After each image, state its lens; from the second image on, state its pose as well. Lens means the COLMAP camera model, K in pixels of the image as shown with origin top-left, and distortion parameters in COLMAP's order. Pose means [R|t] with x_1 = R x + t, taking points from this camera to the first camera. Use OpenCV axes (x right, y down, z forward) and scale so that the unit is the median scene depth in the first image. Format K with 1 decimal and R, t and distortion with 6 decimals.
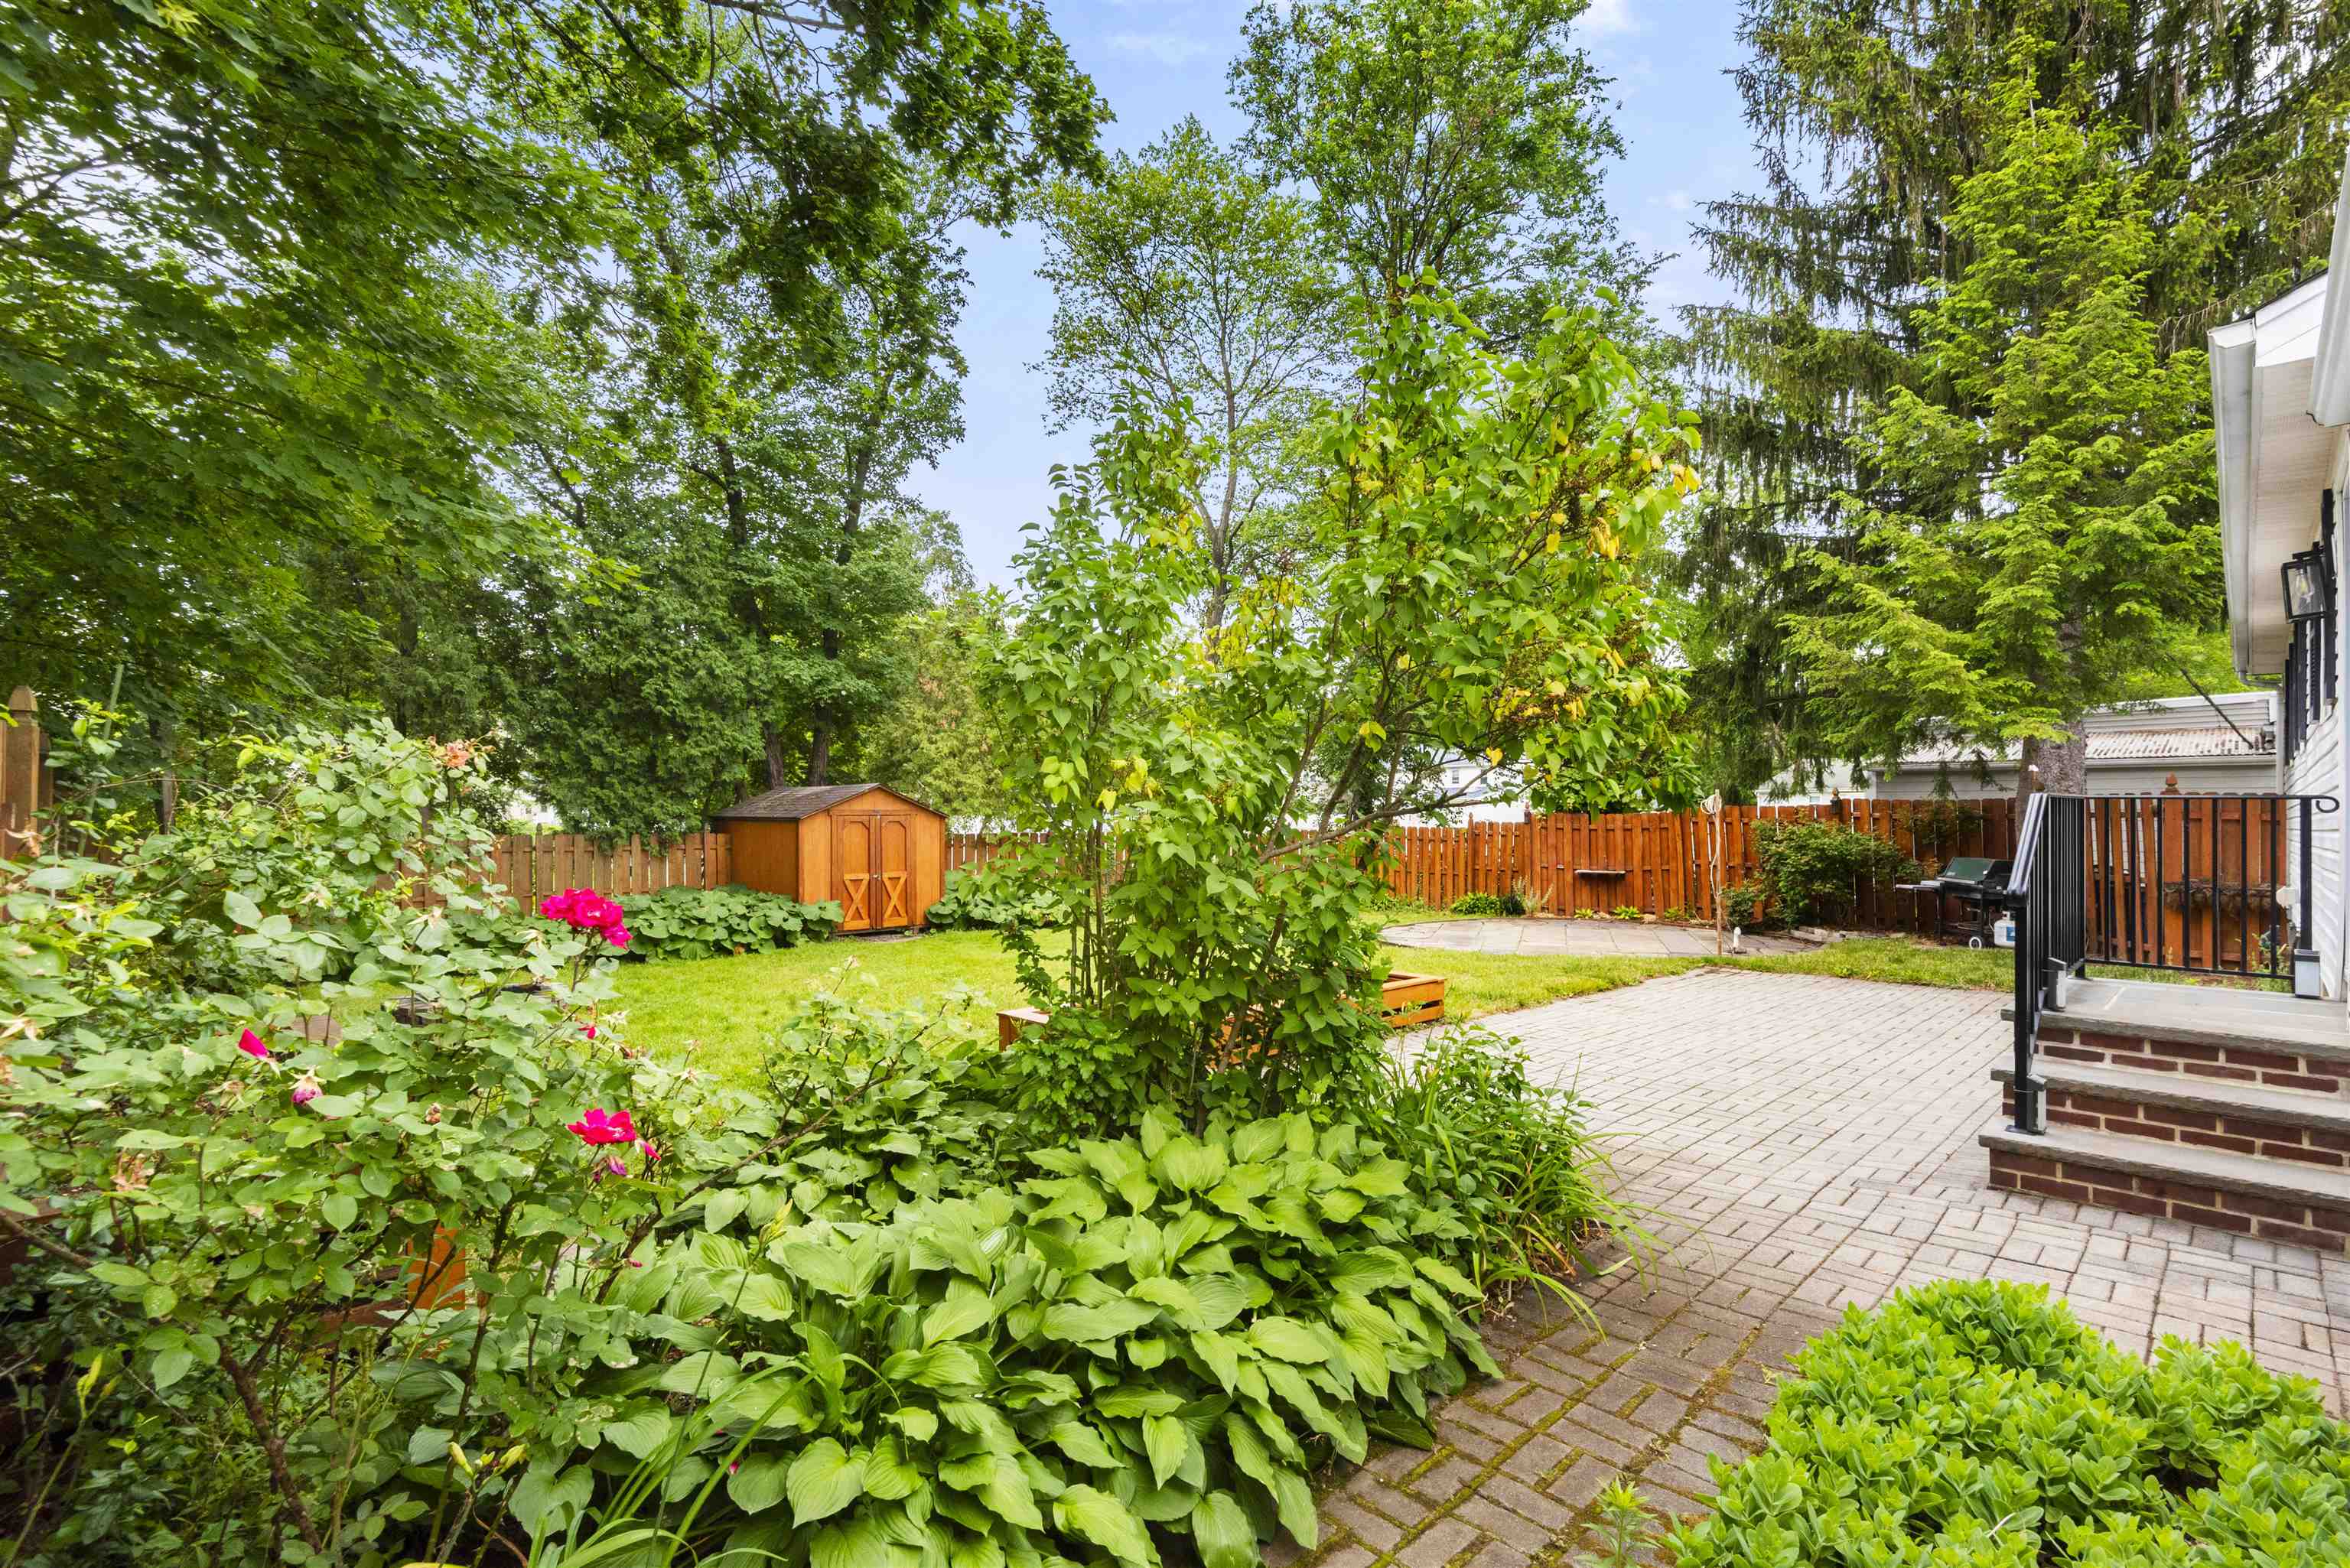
lens RADIAL K [[1080.8, 0, 1201.7], [0, 1080.8, 787.1], [0, 0, 1]] dist [0.049186, -0.022819]
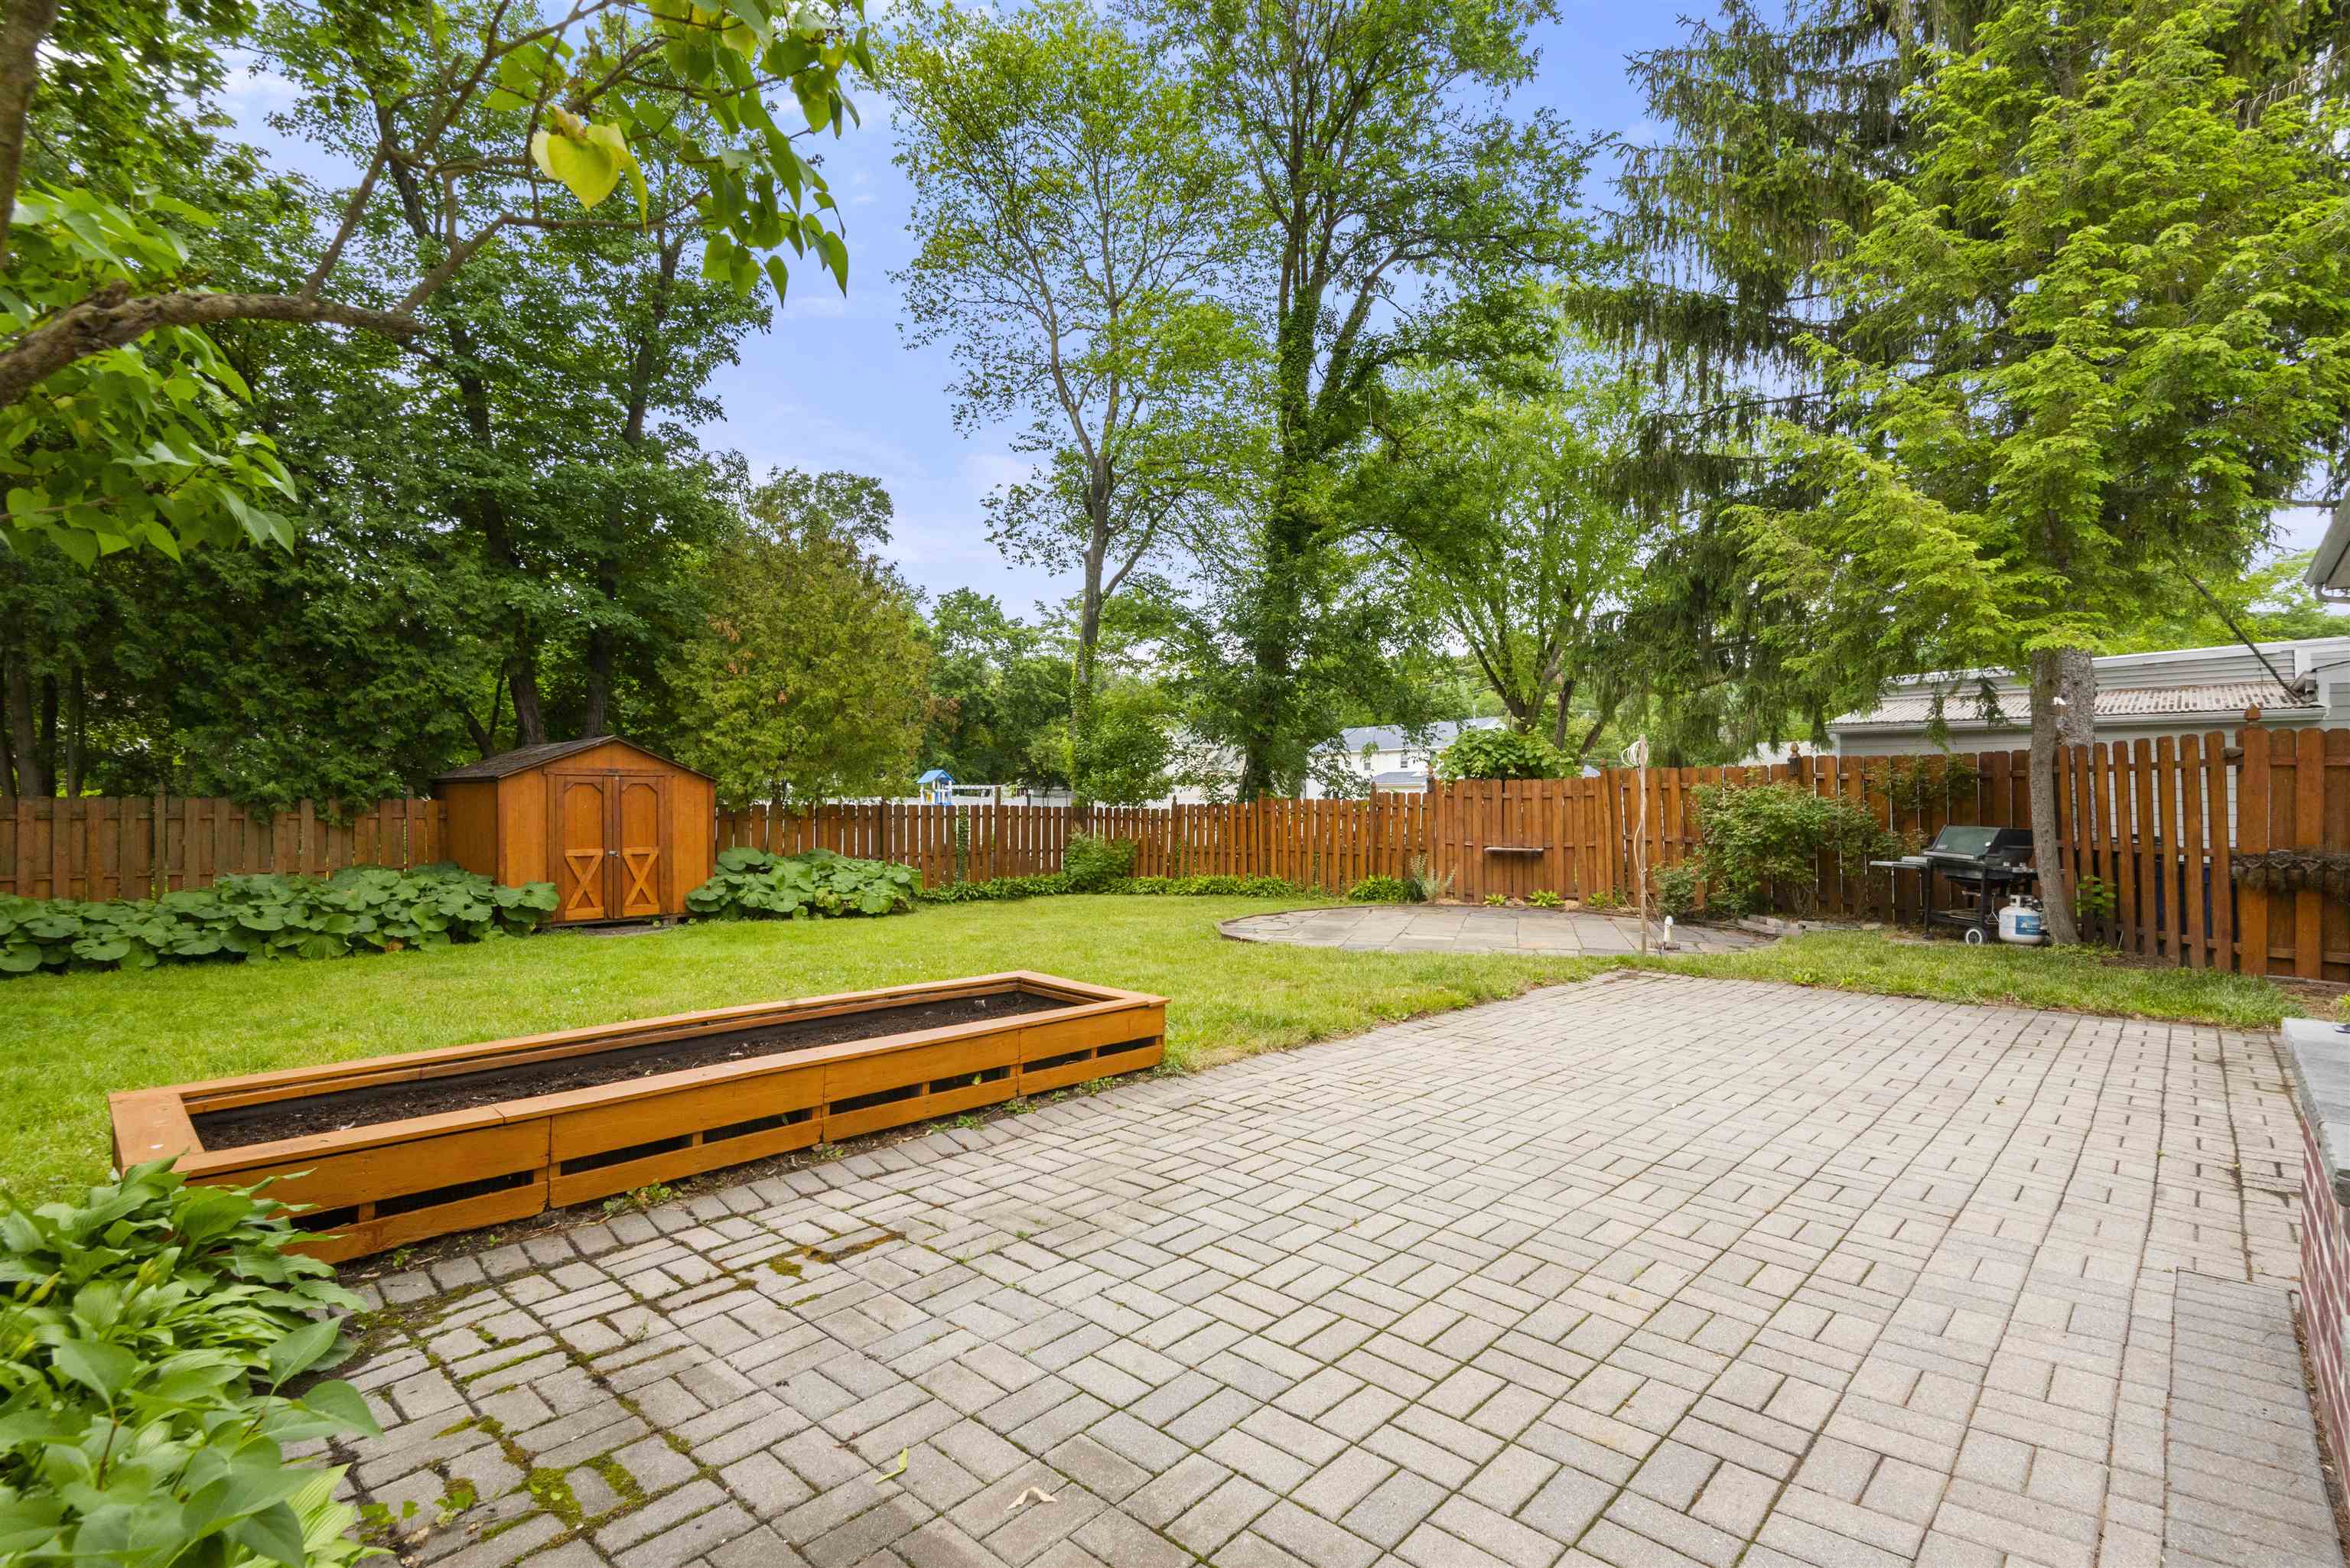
lens RADIAL K [[1077.0, 0, 1203.2], [0, 1077.0, 783.0], [0, 0, 1]] dist [0.051207, -0.022016]
pose [[0.999510, 0.004816, 0.030935, 0.119961], [-0.004984, 0.999973, 0.005361, 0.027899], [-0.030909, -0.005512, 0.999507, 0.212385]]
